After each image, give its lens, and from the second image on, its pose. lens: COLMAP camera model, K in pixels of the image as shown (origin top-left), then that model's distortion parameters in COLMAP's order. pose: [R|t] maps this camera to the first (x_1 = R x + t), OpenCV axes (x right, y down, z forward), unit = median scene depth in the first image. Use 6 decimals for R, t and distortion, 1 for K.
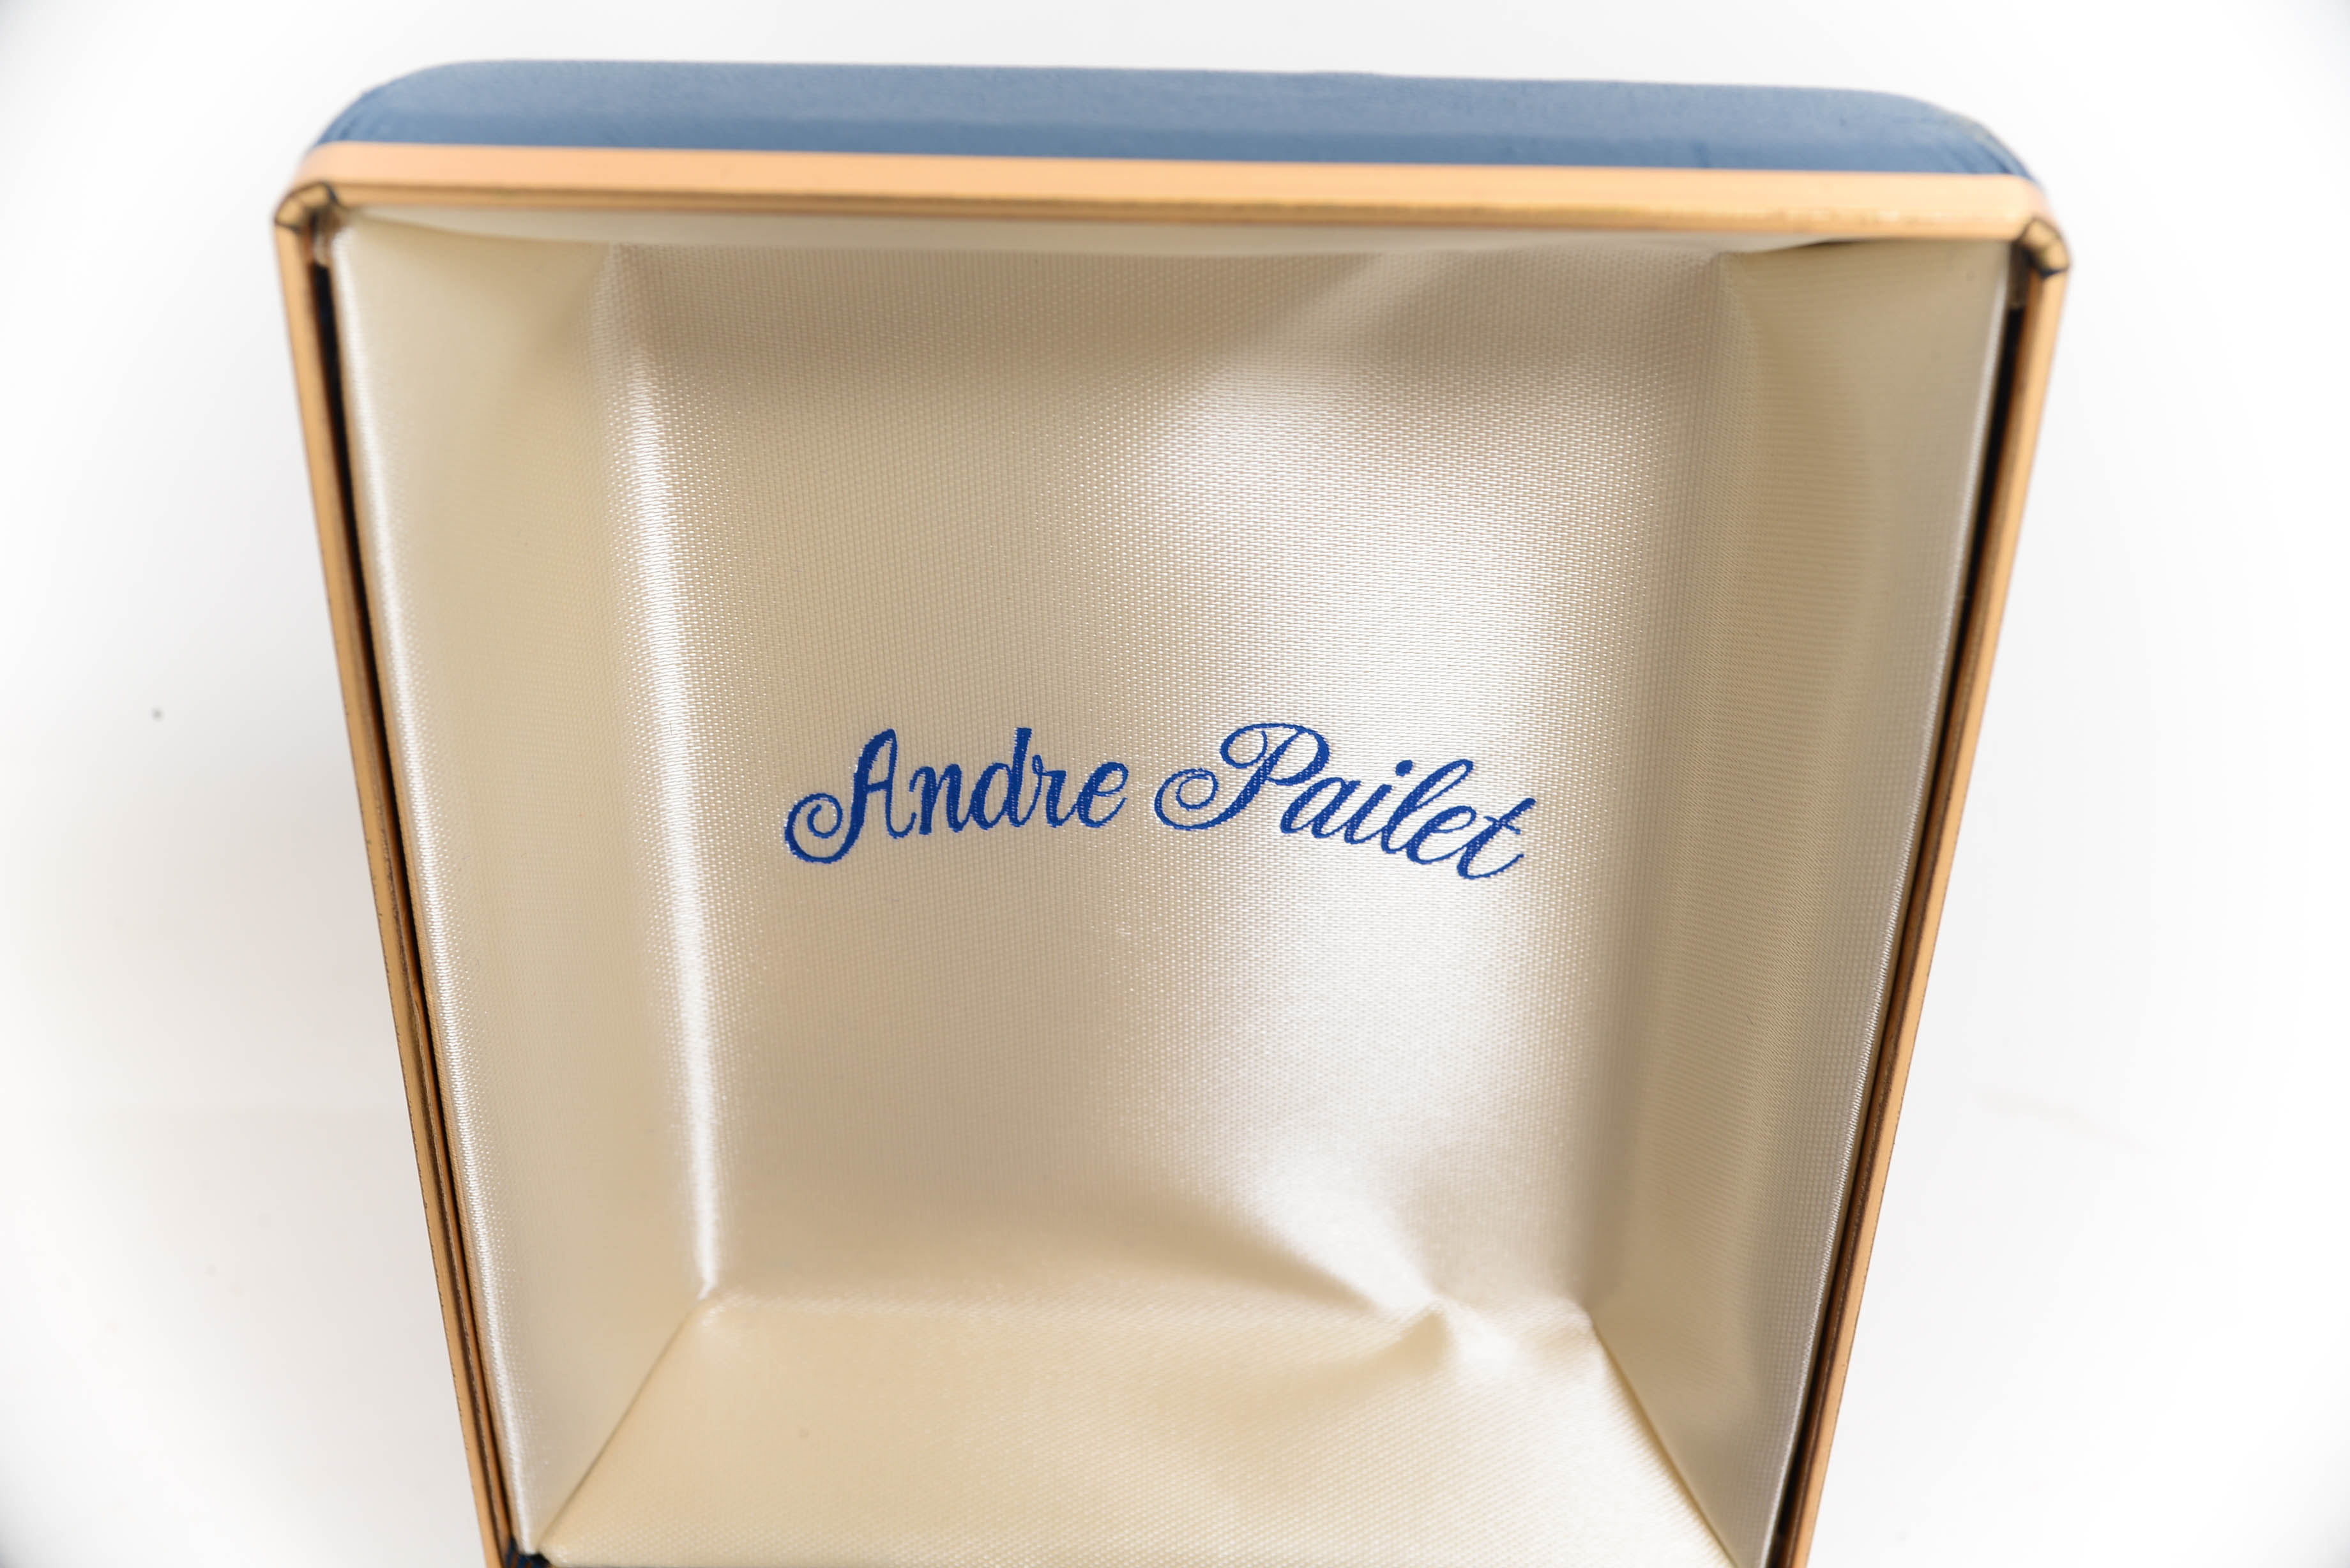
lens RADIAL K [[3491.3, 0, 1175.0], [0, 3491.3, 784.0], [0, 0, 1]] dist [0.033258, -0.005699]
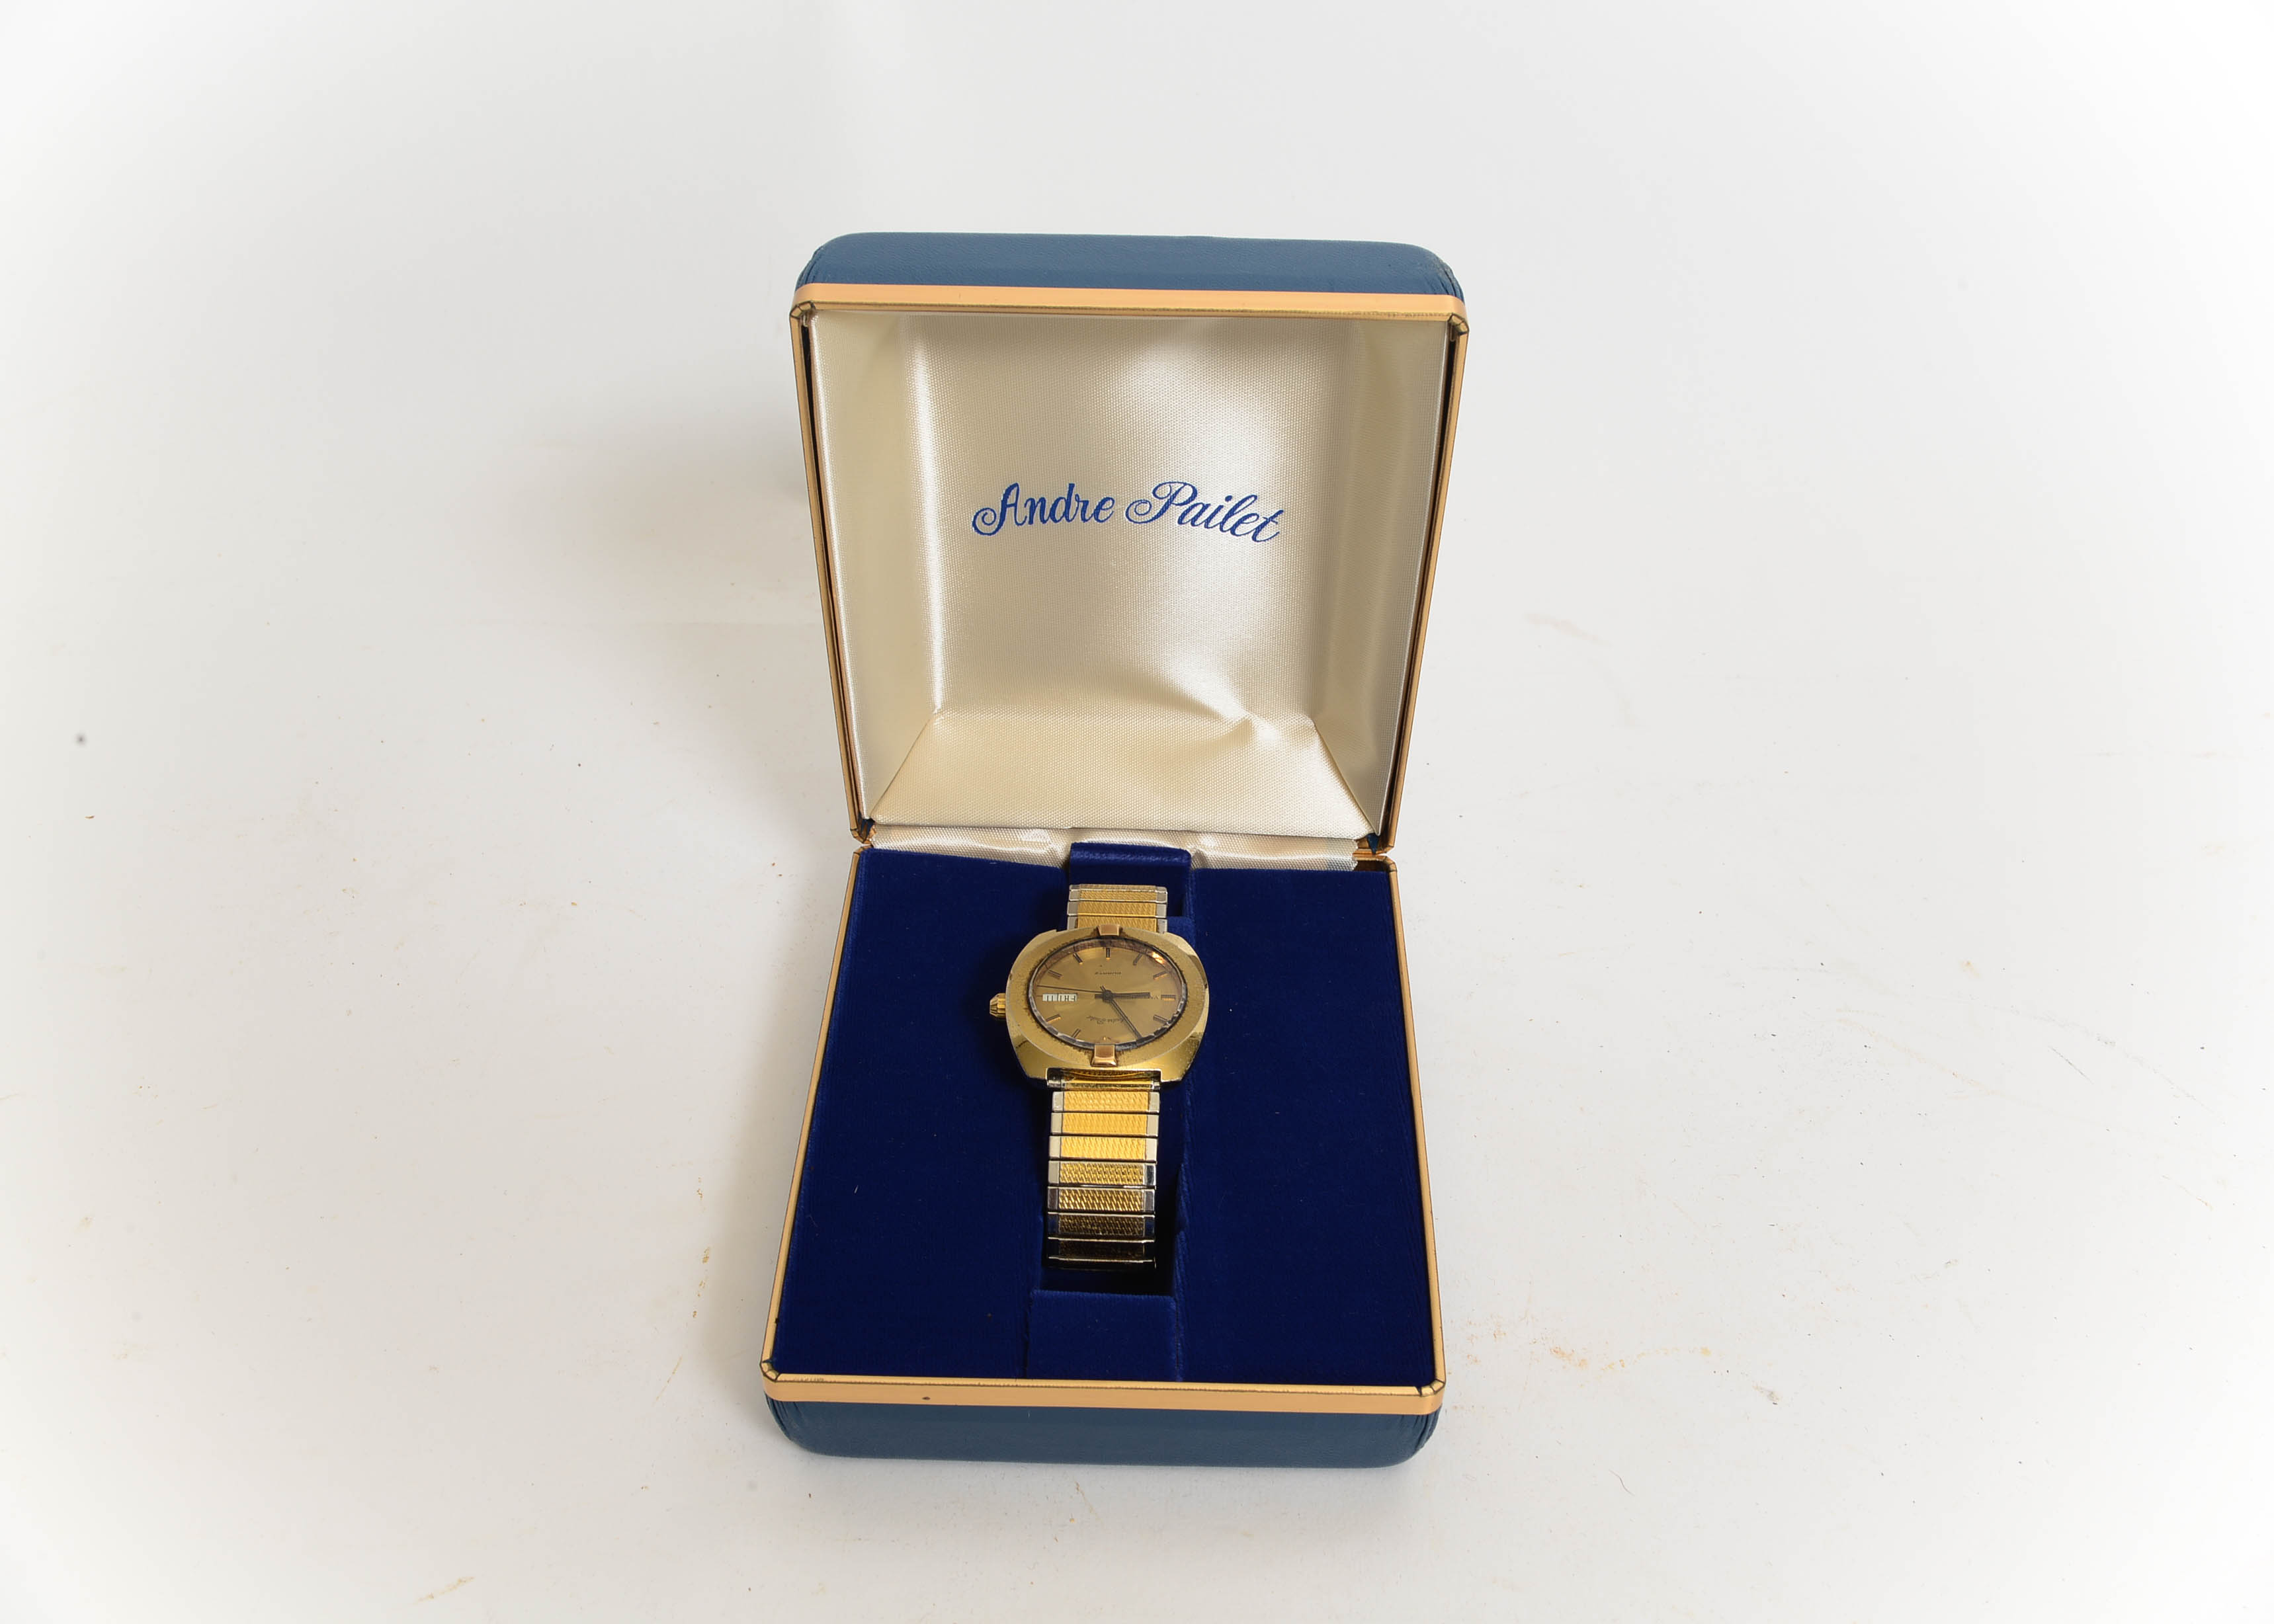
lens RADIAL K [[2315.3, 0, 1137.0], [0, 2315.3, 812.0], [0, 0, 1]] dist [0.000605, 0.000515]
pose [[0.999956, 0.002046, -0.009155, 0.017122], [-0.000227, 0.980919, 0.194418, -0.102663], [0.009378, -0.194408, 0.980876, -0.612607]]
